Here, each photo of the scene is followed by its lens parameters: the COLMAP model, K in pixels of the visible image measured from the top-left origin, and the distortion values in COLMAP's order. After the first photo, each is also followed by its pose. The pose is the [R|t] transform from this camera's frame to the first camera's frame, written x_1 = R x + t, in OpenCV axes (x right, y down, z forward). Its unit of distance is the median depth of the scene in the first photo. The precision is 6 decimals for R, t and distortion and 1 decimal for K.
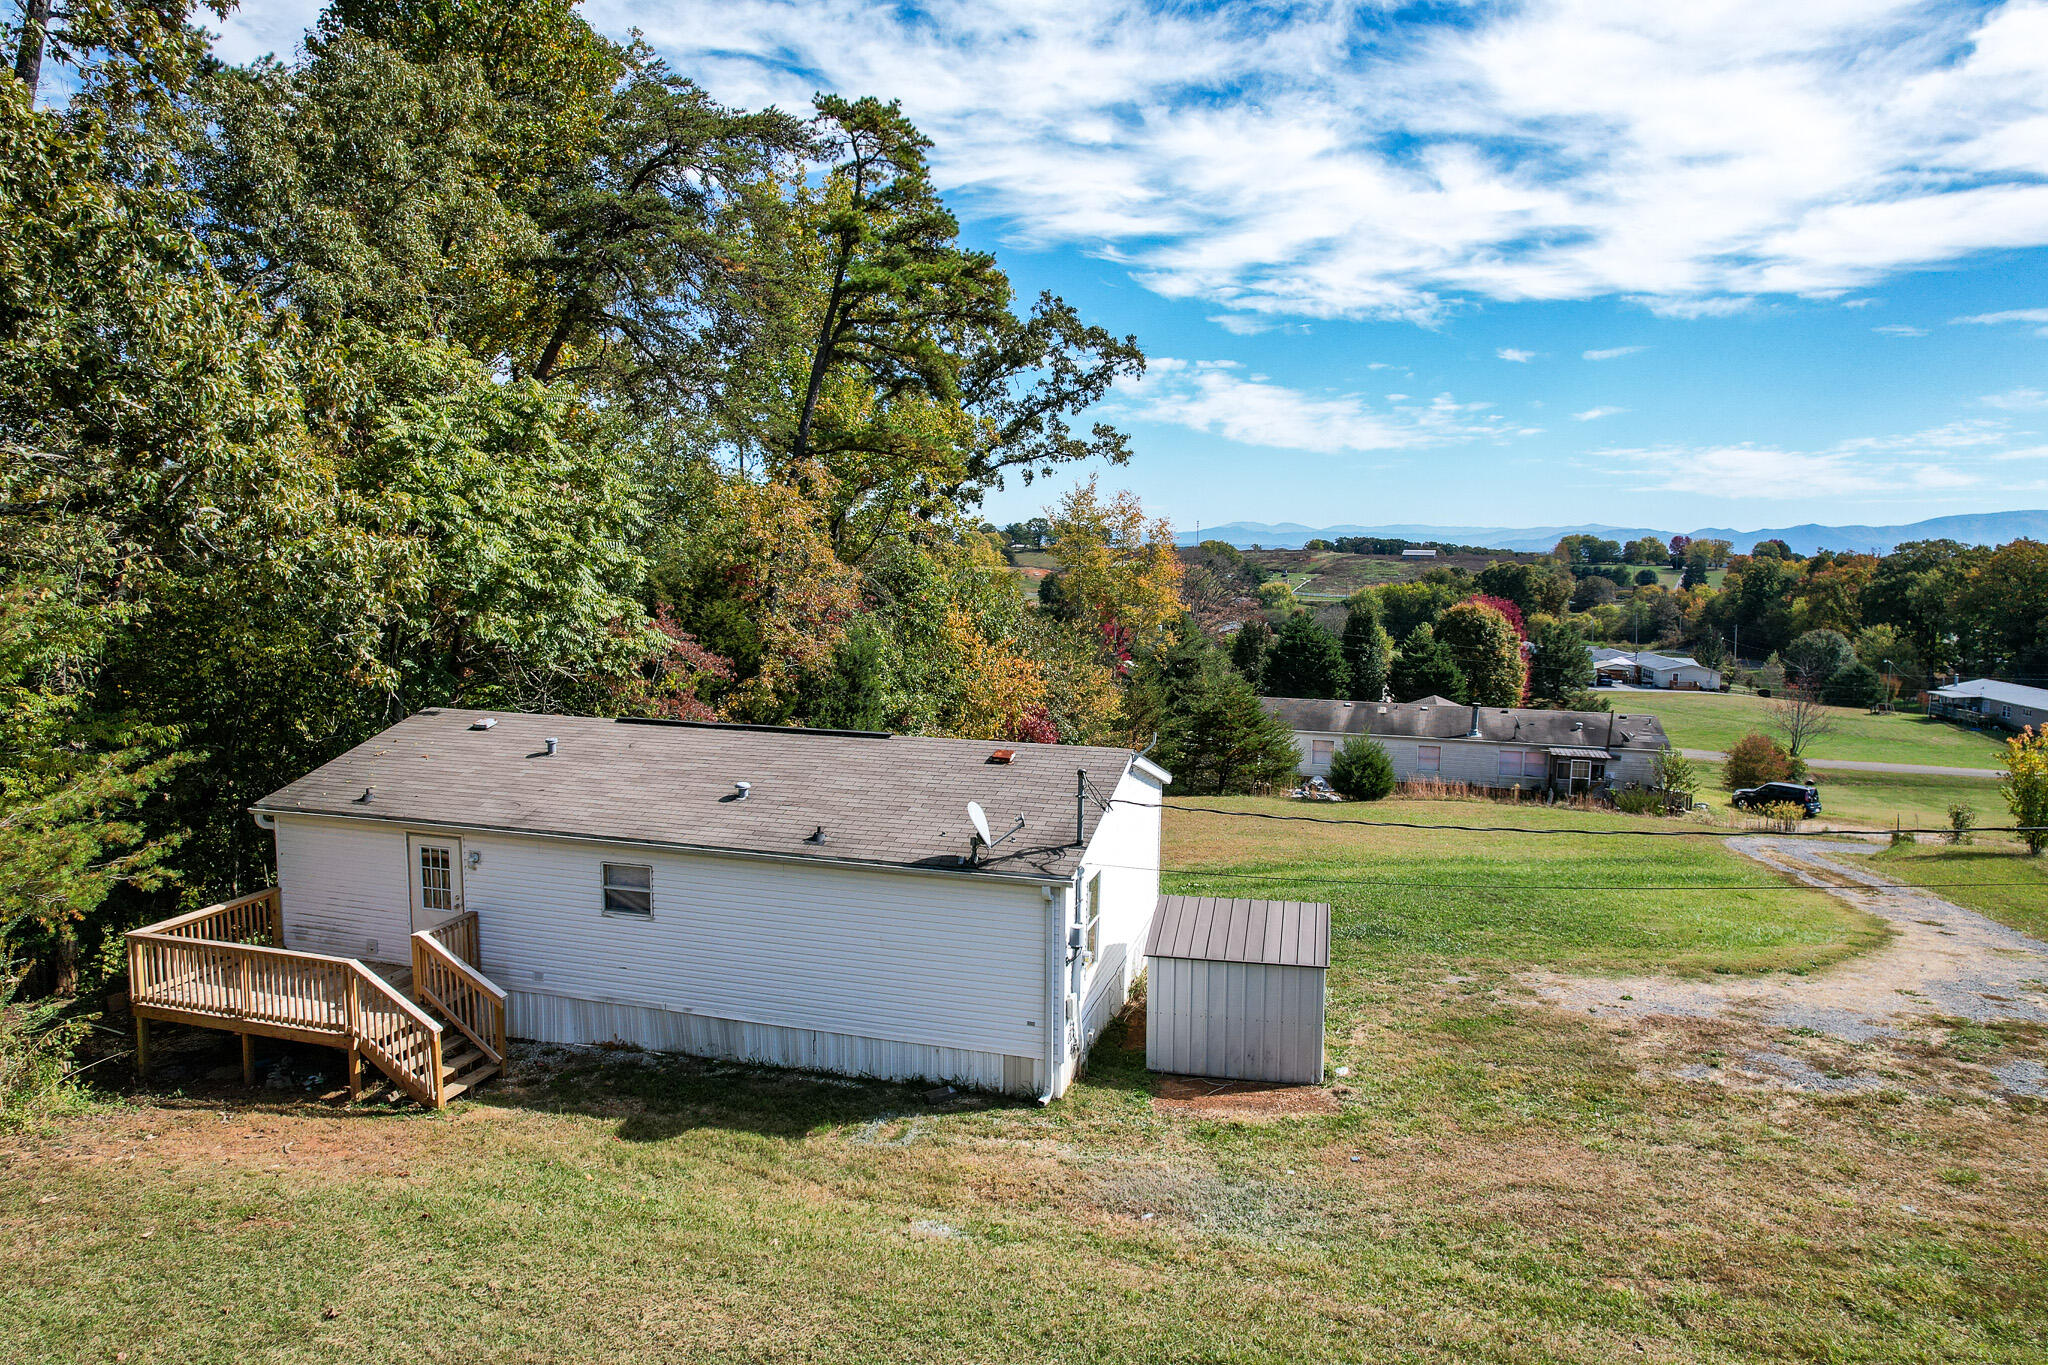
lens RADIAL K [[1307.6, 0, 1025.4], [0, 1307.6, 685.4], [0, 0, 1]] dist [-0.066644, 0.058322]
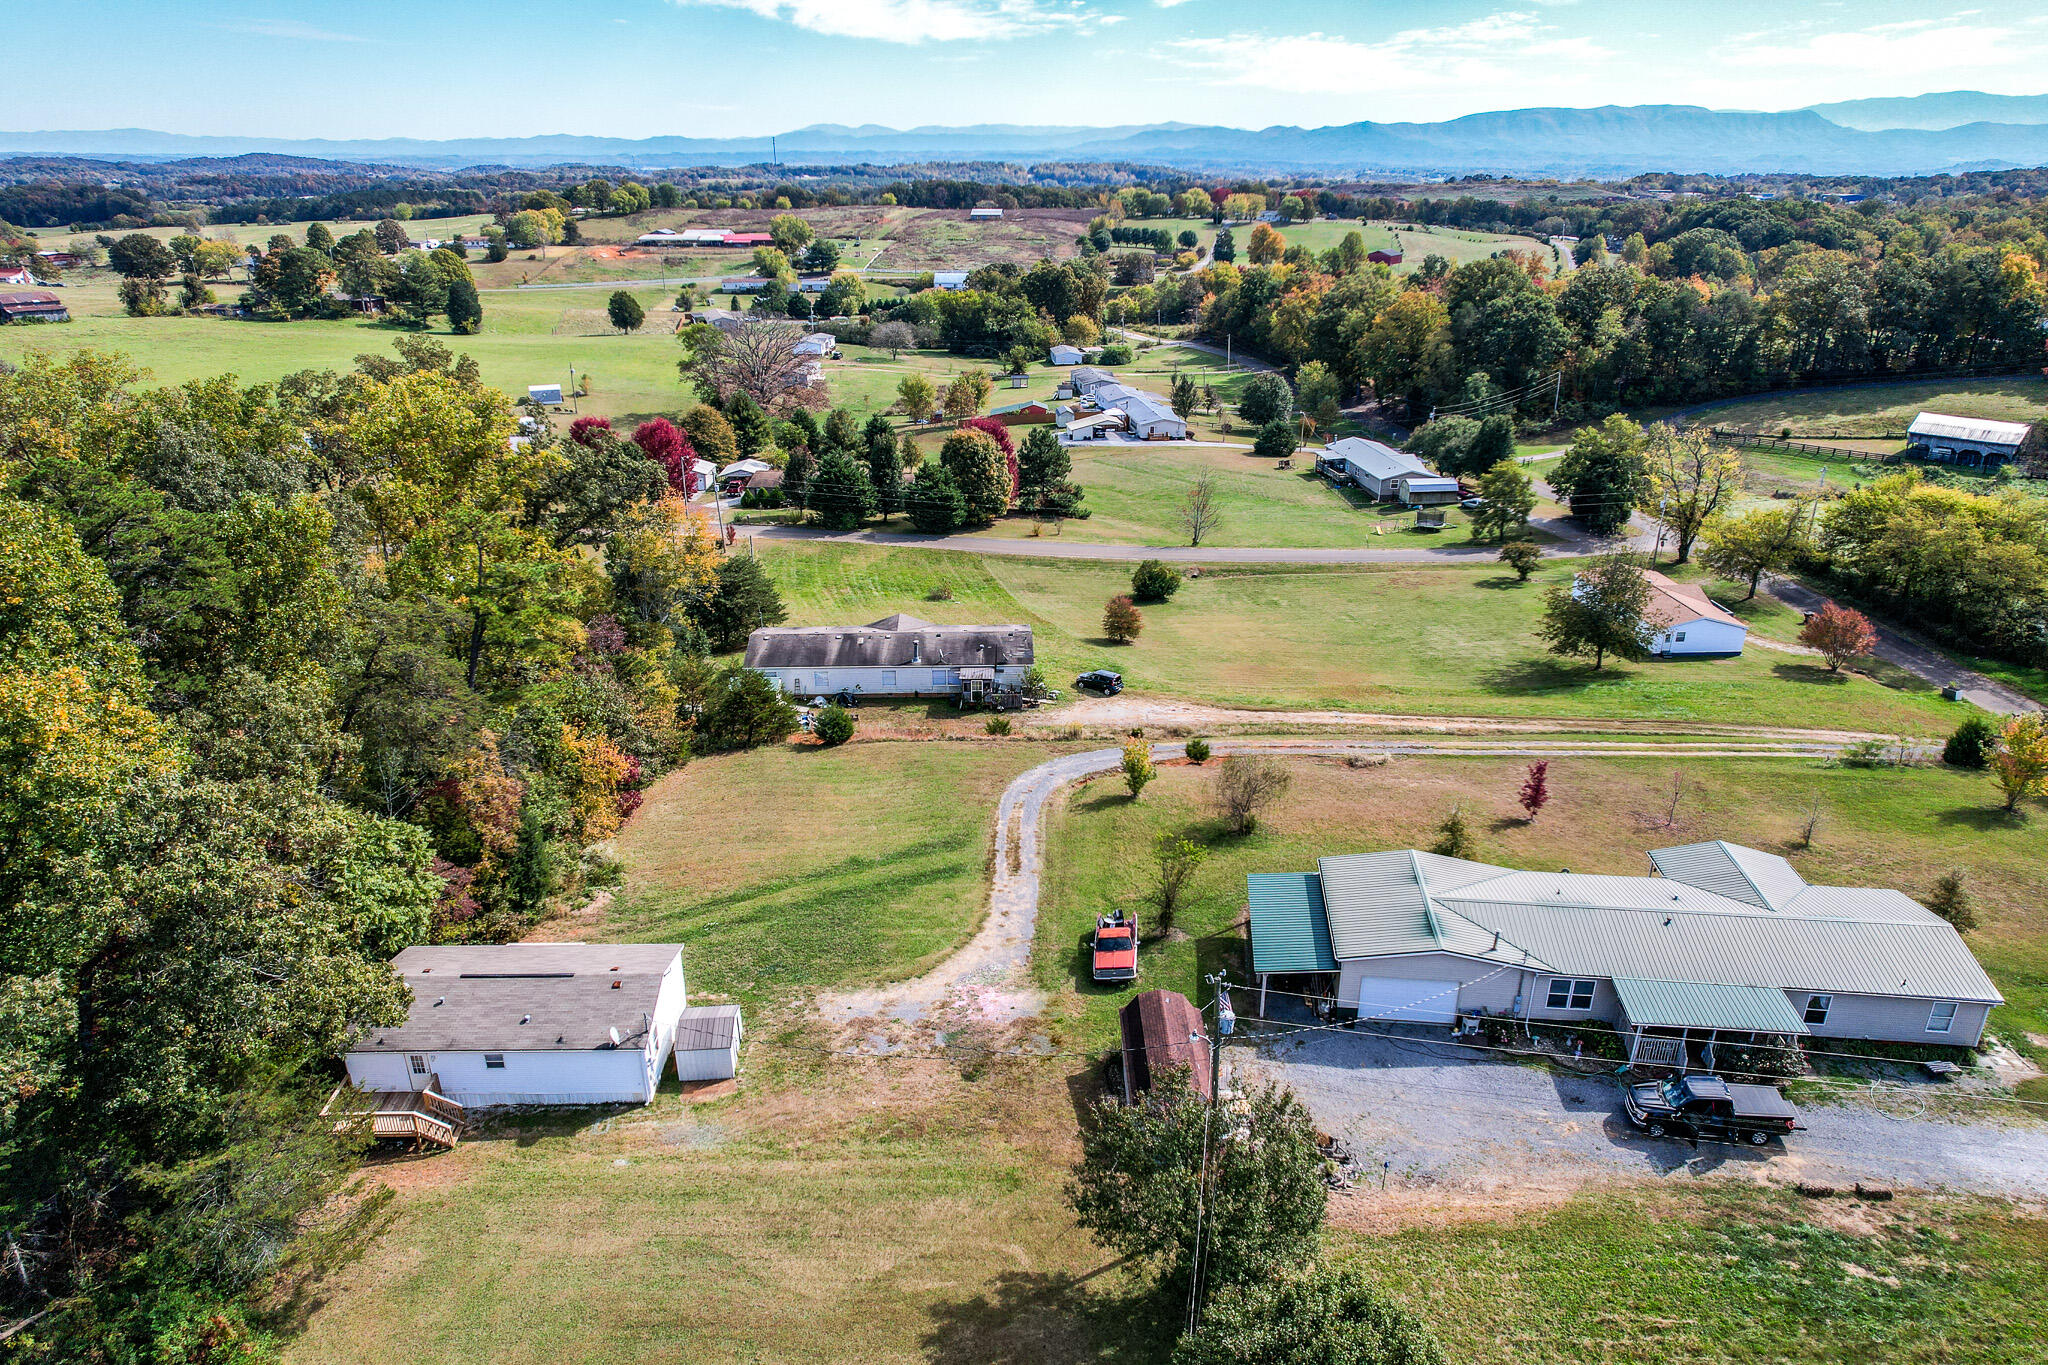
lens RADIAL K [[1307.6, 0, 1026.8], [0, 1307.6, 678.8], [0, 0, 1]] dist [-0.066644, 0.058322]
pose [[0.953125, -0.126942, 0.274659, 0.122476], [0.045520, 0.957564, 0.284602, -1.164533], [-0.299132, -0.258759, 0.918457, -1.470880]]
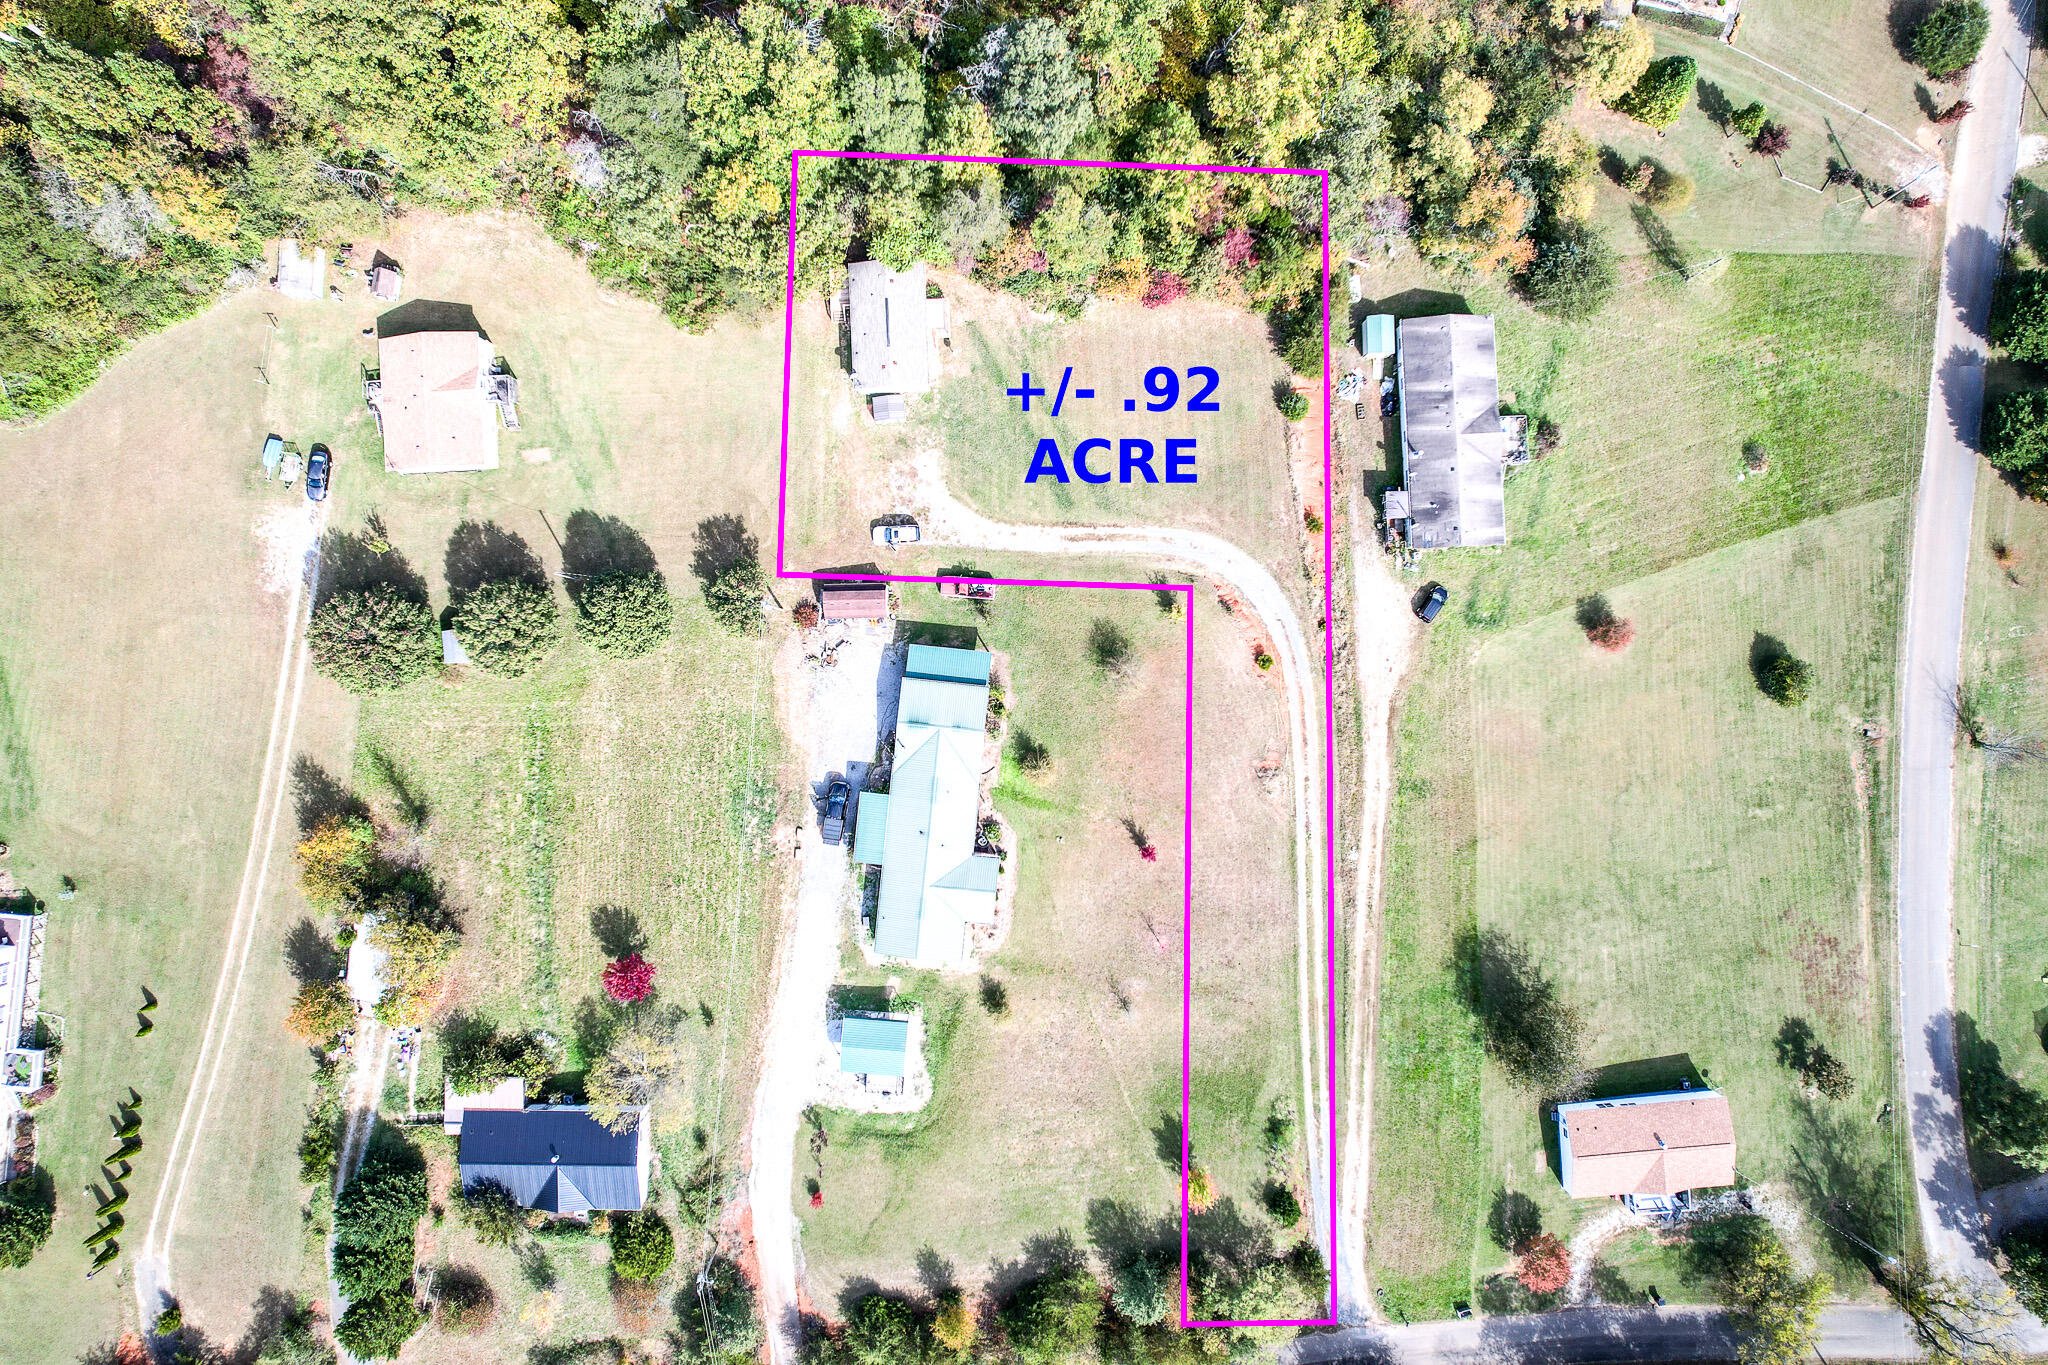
lens RADIAL K [[1307.6, 0, 1026.1], [0, 1307.6, 688.7], [0, 0, 1]] dist [-0.066644, 0.058322]
pose [[0.311883, 0.950071, -0.009702, 1.582406], [-0.087776, 0.038979, 0.995377, -5.661630], [0.946057, -0.309589, 0.095550, 0.463528]]
